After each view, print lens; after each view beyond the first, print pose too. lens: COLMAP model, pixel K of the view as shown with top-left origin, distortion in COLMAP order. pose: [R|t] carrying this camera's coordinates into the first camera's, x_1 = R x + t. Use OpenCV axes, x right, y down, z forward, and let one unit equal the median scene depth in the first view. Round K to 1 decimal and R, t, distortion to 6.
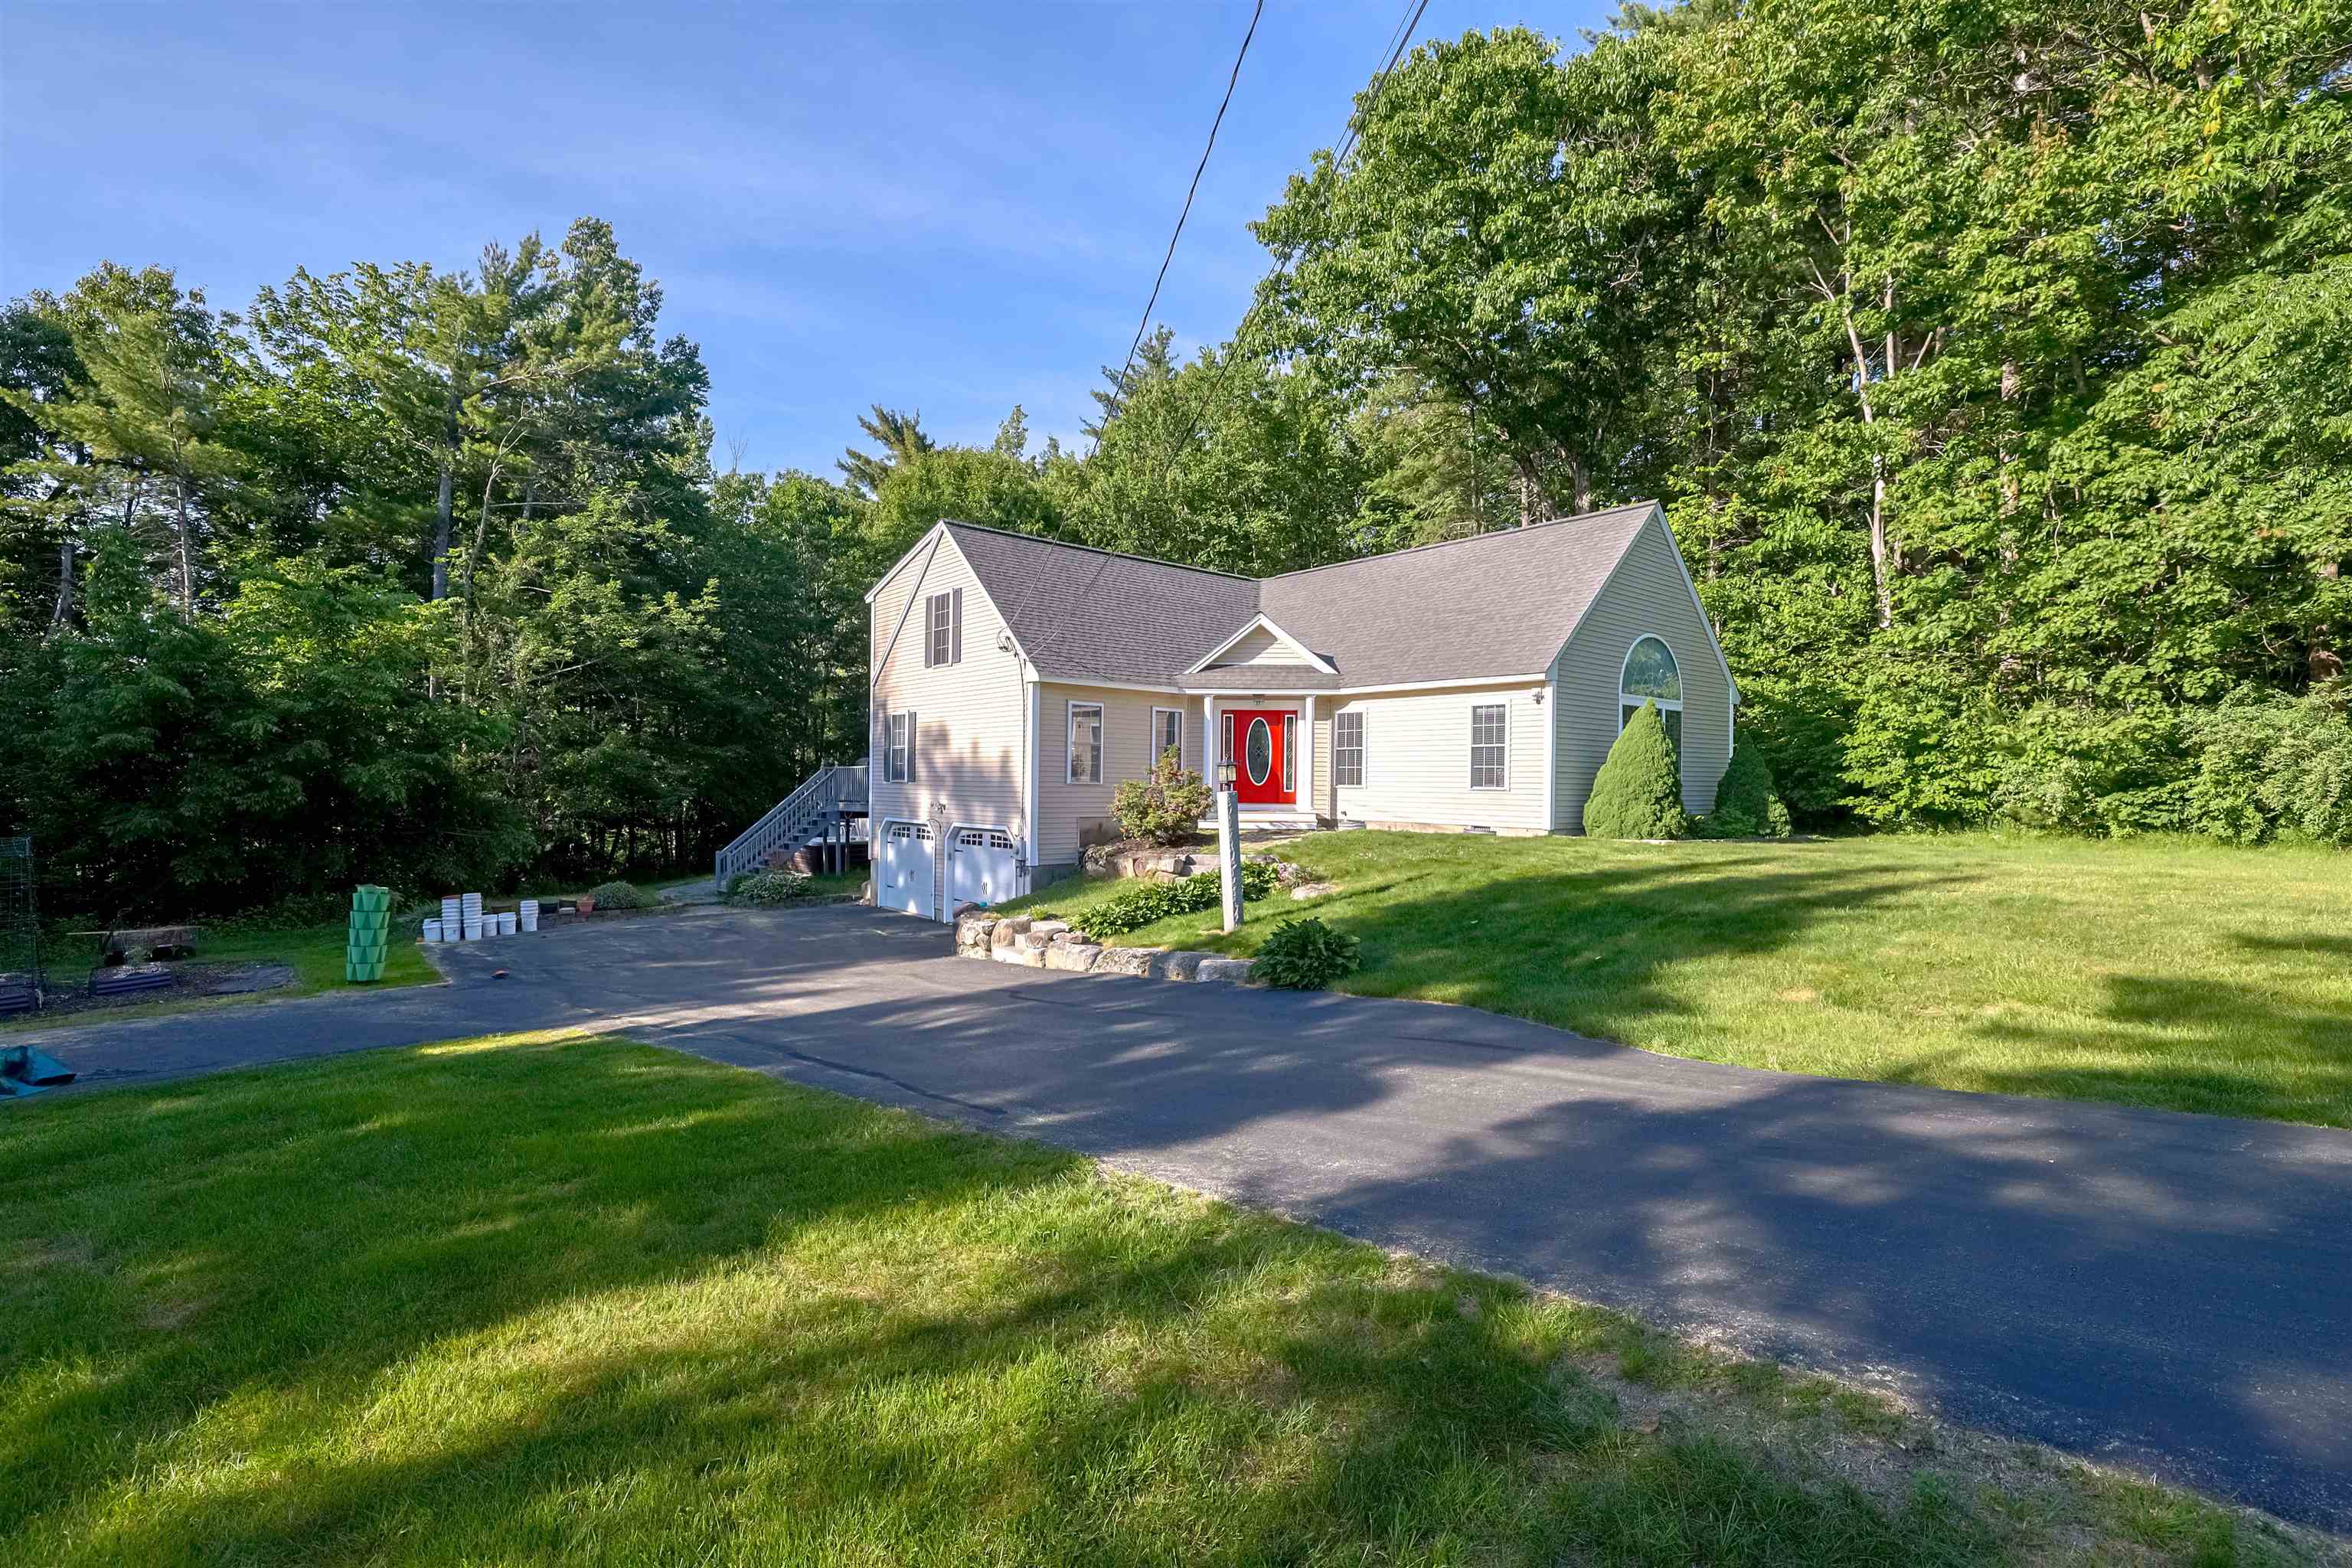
lens RADIAL K [[1092.0, 0, 1147.3], [0, 1092.0, 783.0], [0, 0, 1]] dist [-0.001090, 0.000280]
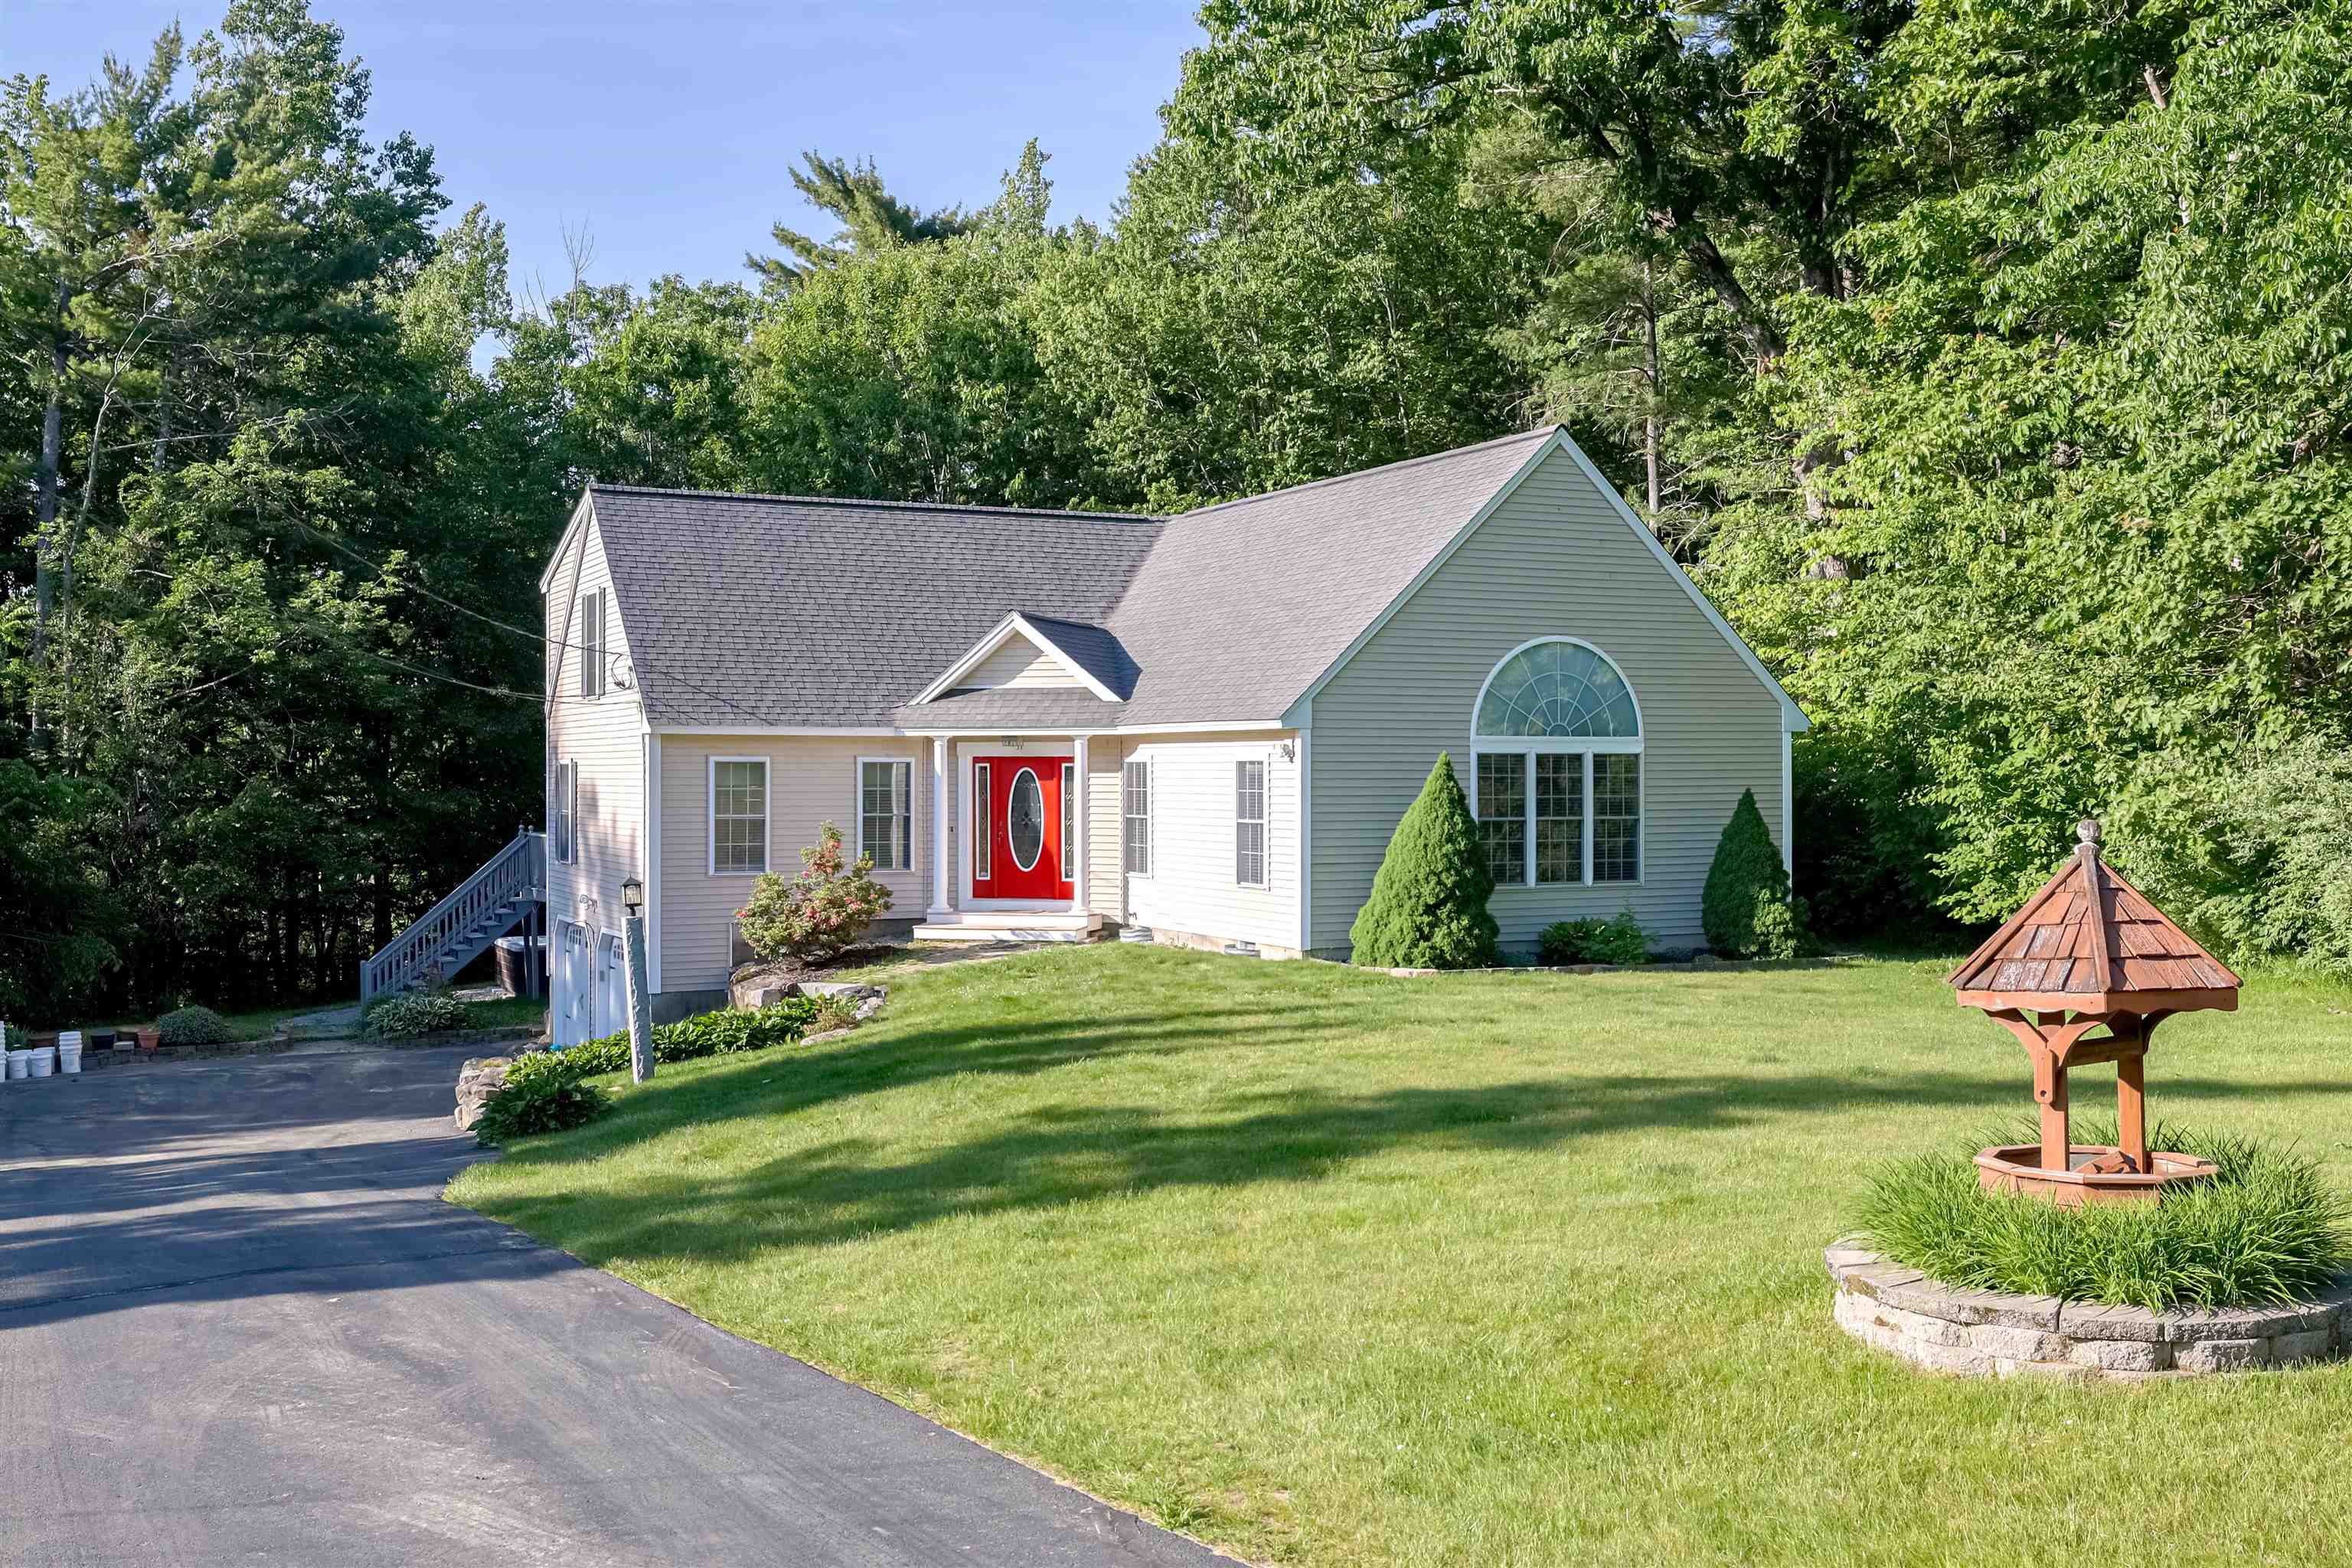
lens RADIAL K [[2557.2, 0, 1174.9], [0, 2557.2, 736.9], [0, 0, 1]] dist [0.016855, -0.005587]
pose [[0.960990, -0.016664, -0.276080, 0.615457], [0.014722, 0.999850, -0.009107, -0.063573], [0.276190, 0.004687, 0.961091, -0.455279]]
